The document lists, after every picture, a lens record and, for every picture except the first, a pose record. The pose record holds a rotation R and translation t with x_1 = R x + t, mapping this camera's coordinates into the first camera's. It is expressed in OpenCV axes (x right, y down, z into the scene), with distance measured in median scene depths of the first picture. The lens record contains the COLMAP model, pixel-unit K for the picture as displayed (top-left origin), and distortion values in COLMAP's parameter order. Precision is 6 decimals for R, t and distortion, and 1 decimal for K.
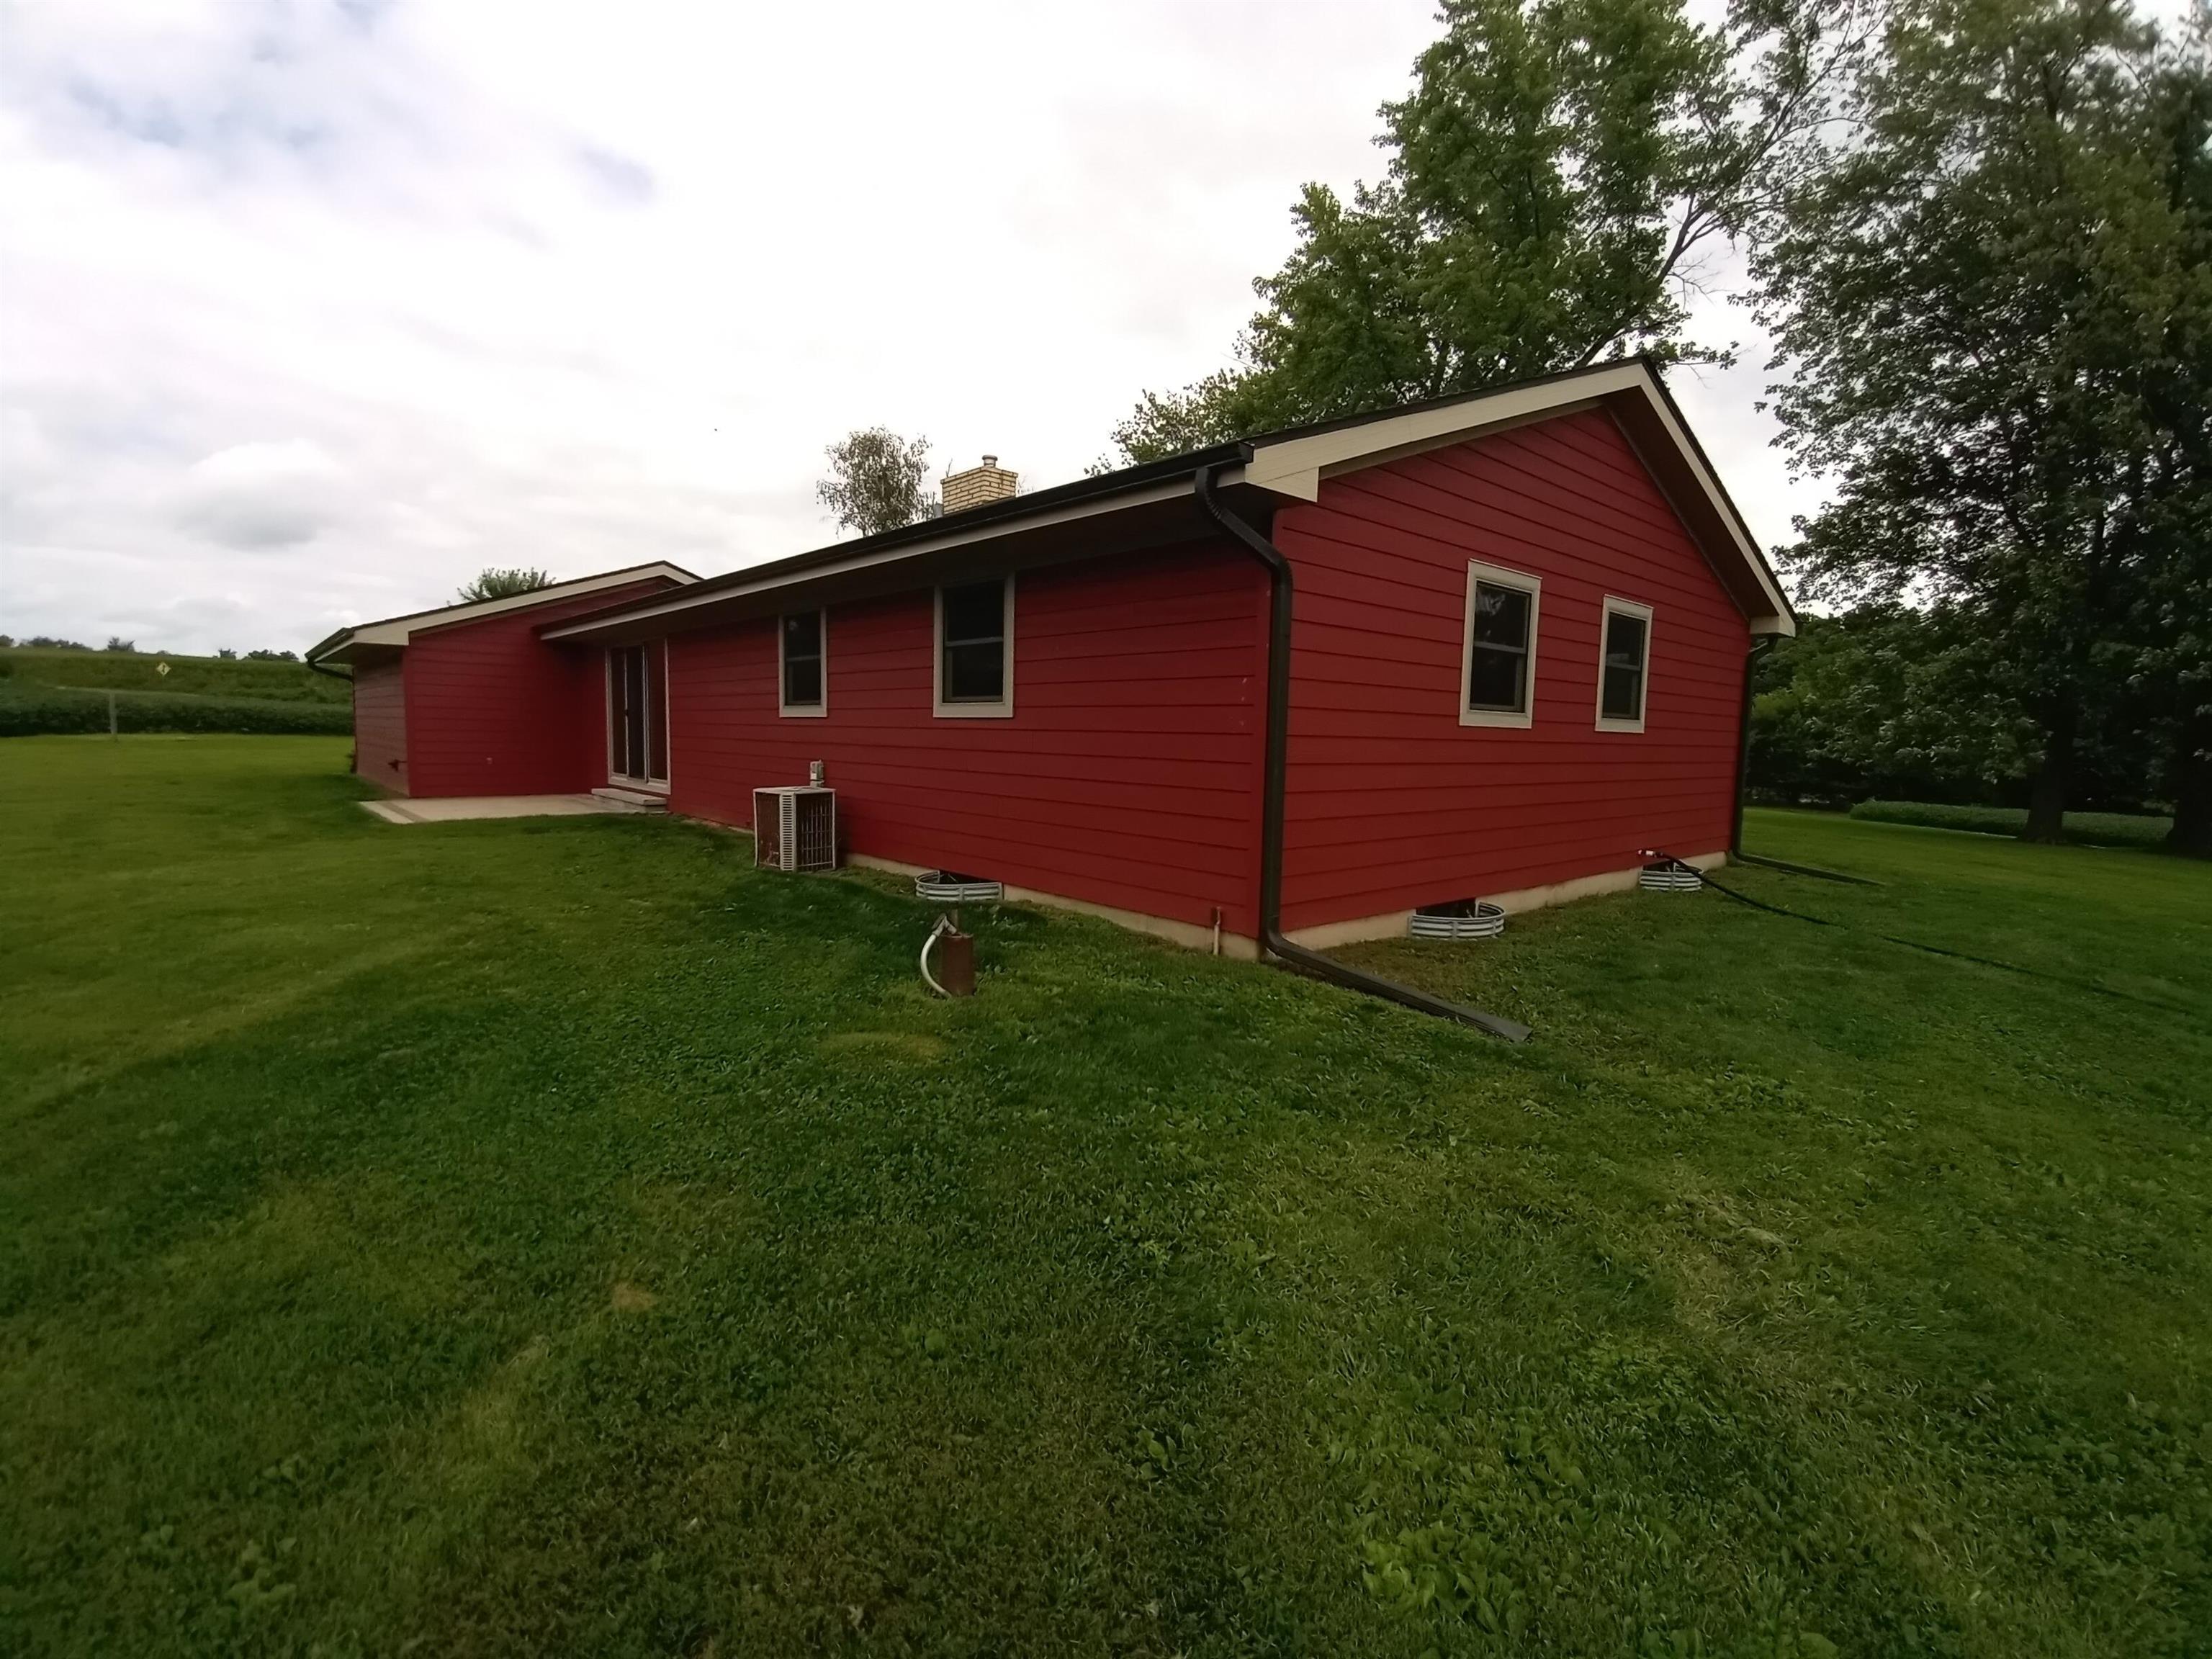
lens RADIAL K [[1003.7, 0, 1110.9], [0, 1003.7, 817.1], [0, 0, 1]] dist [-0.014150, -0.002248]
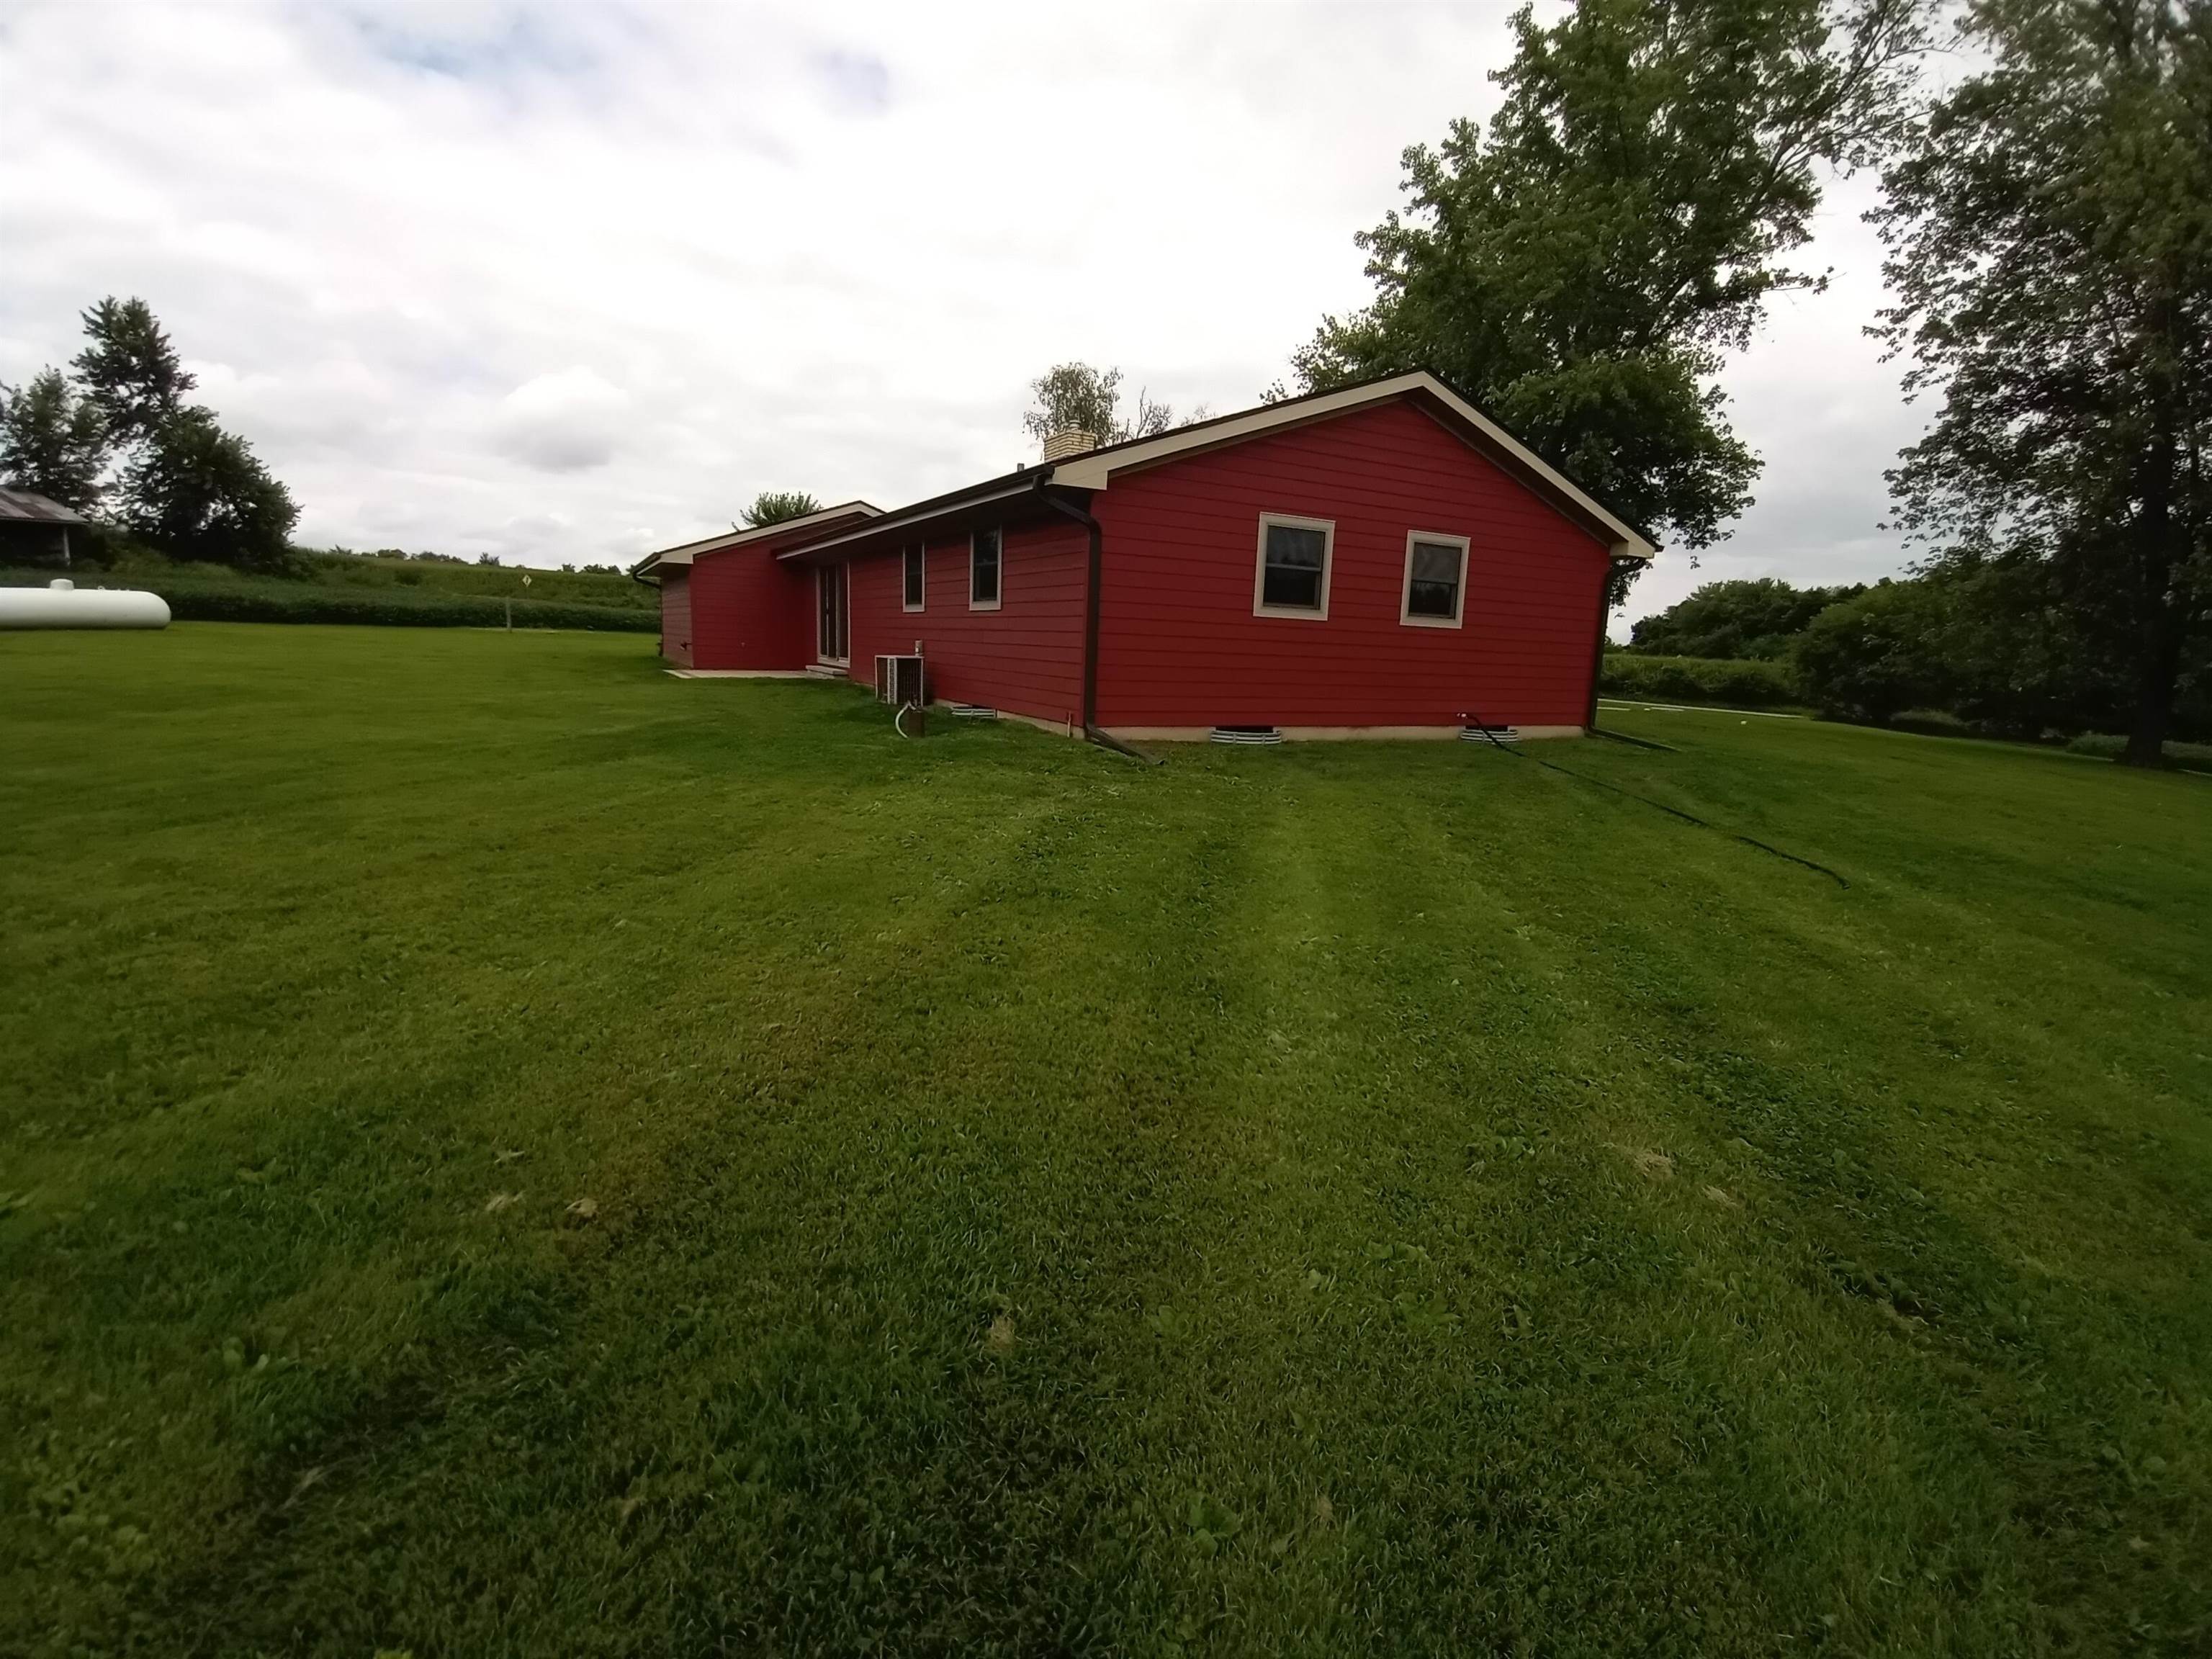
lens RADIAL K [[1003.7, 0, 1111.6], [0, 1003.7, 828.7], [0, 0, 1]] dist [-0.014150, -0.002248]
pose [[0.972566, 0.060004, -0.224755, 0.167557], [-0.039196, 0.994616, 0.095926, 0.033857], [0.229301, -0.084485, 0.969682, -0.216425]]
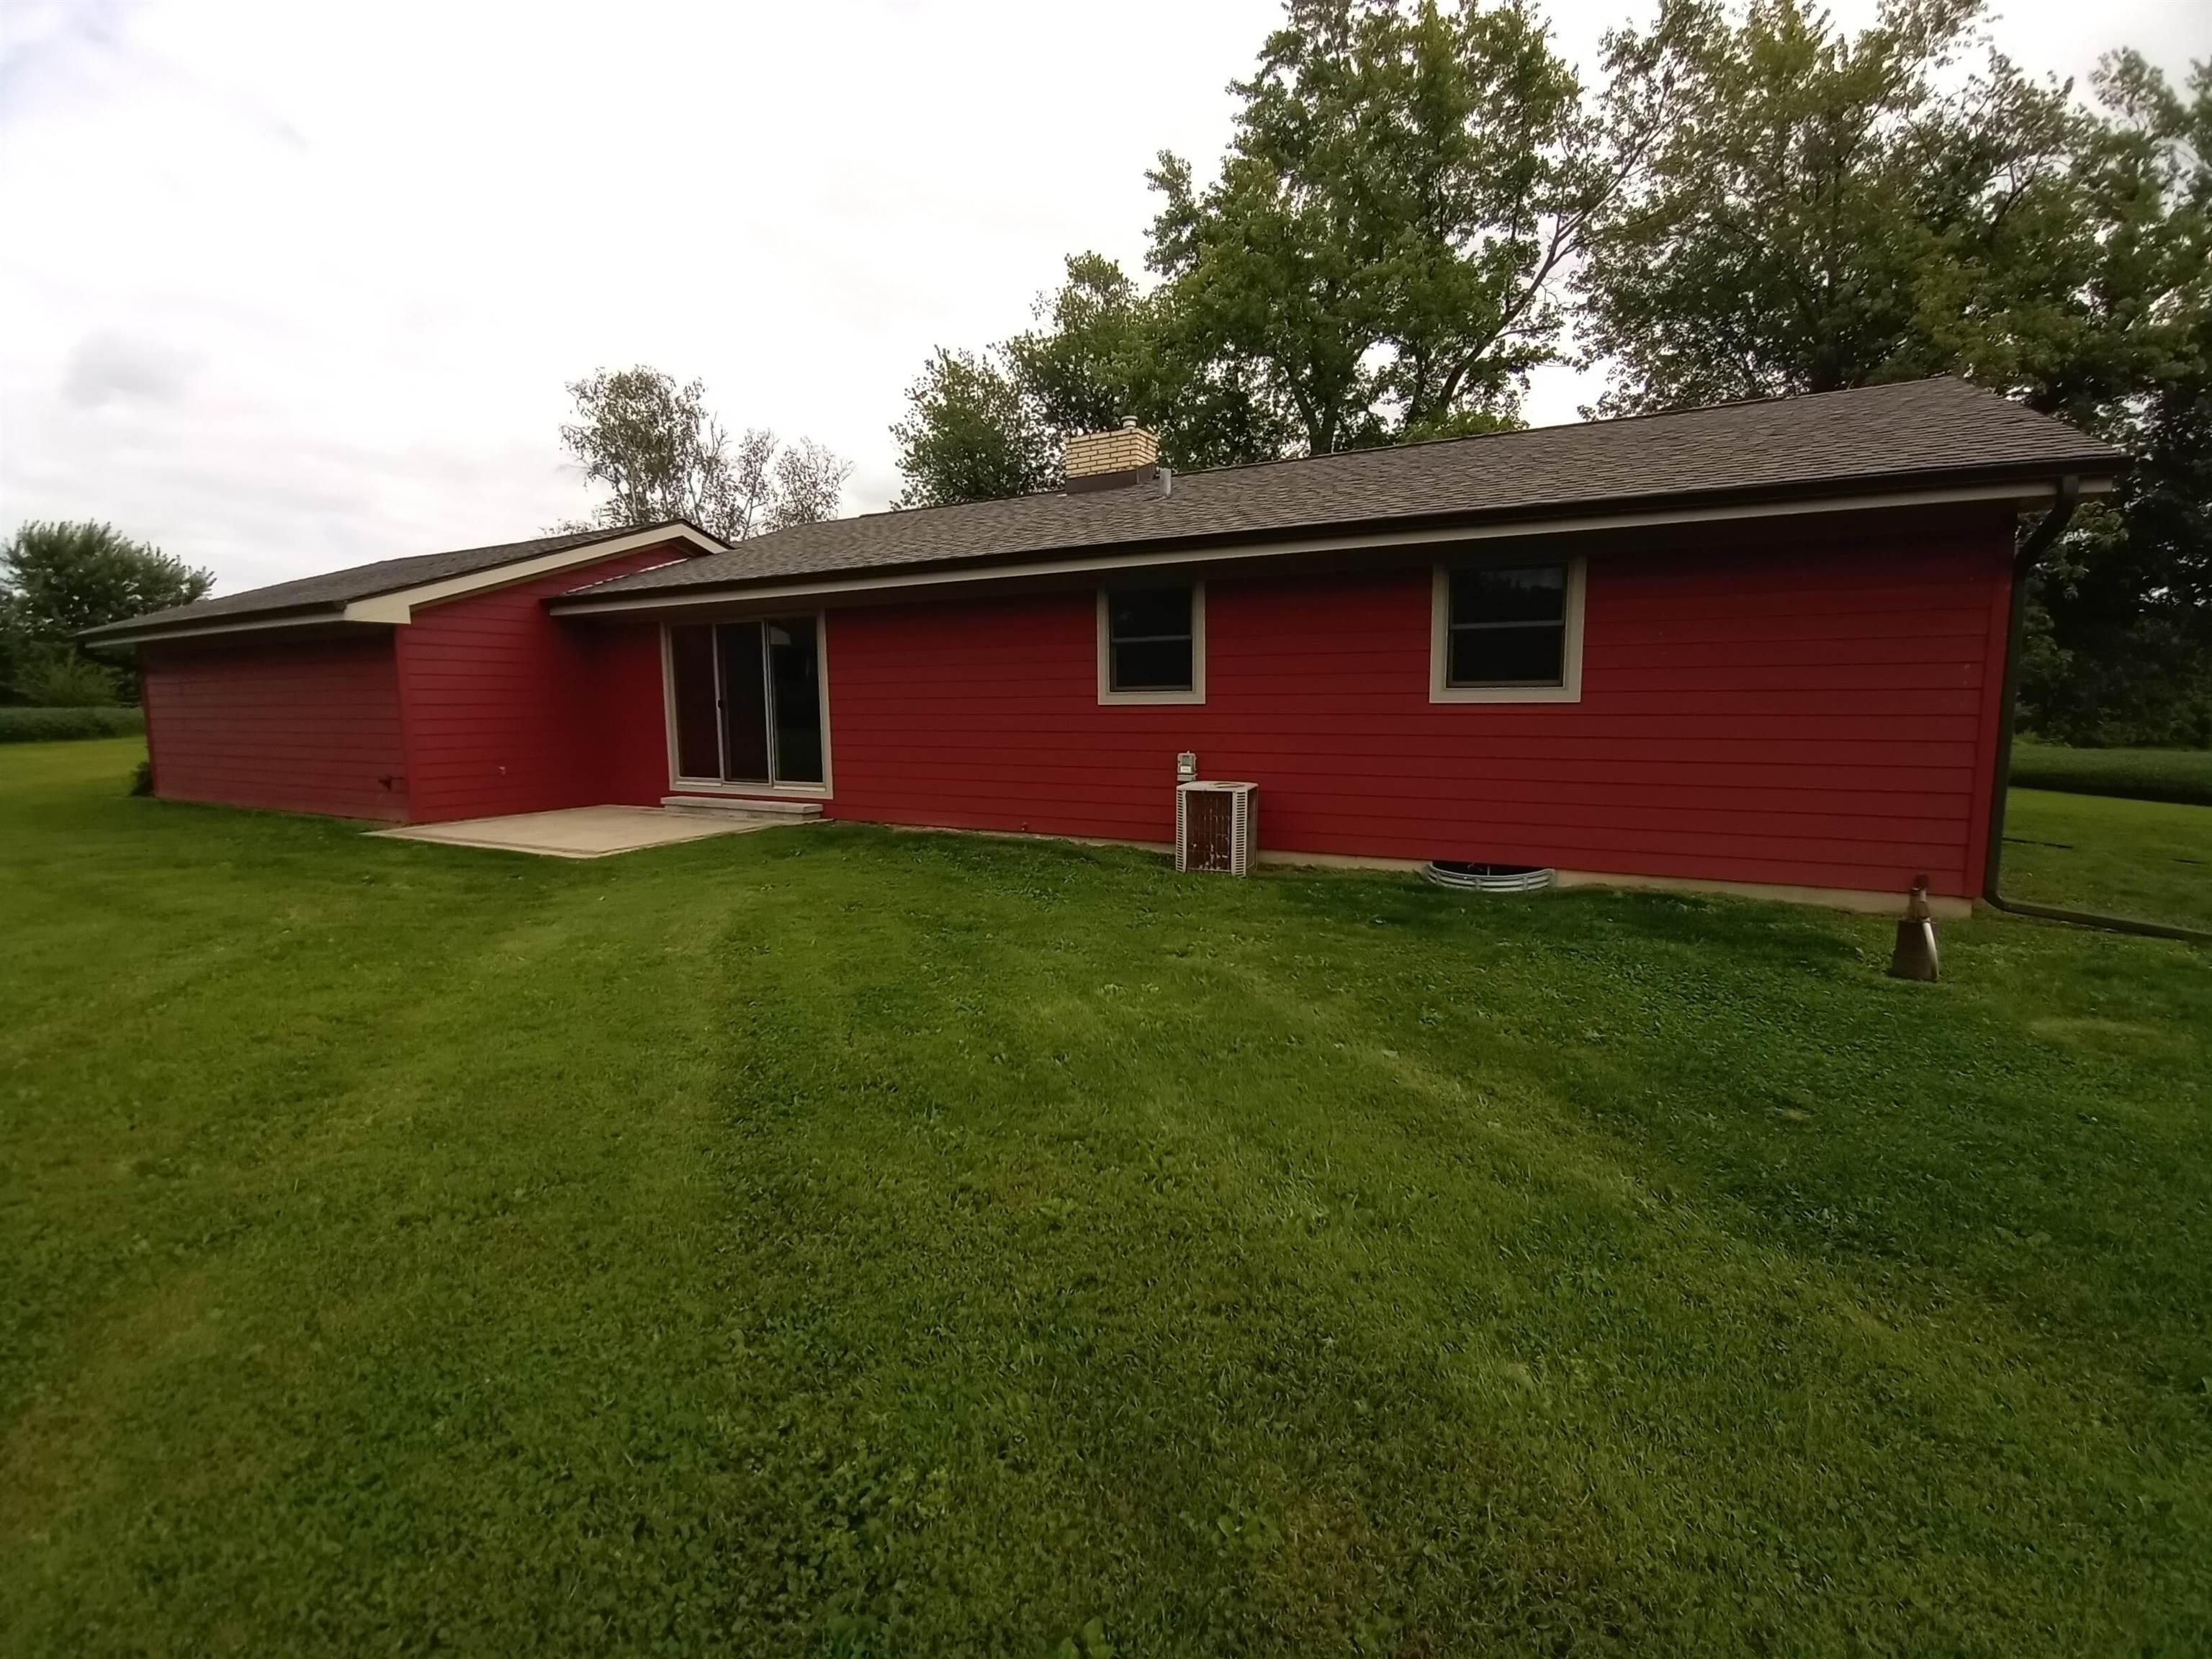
lens RADIAL K [[1003.7, 0, 1109.8], [0, 1003.7, 819.3], [0, 0, 1]] dist [-0.014150, -0.002248]
pose [[0.945050, -0.068105, 0.319753, -0.295577], [0.056974, 0.997403, 0.044050, -0.018191], [-0.321923, -0.023412, 0.946476, 0.072856]]
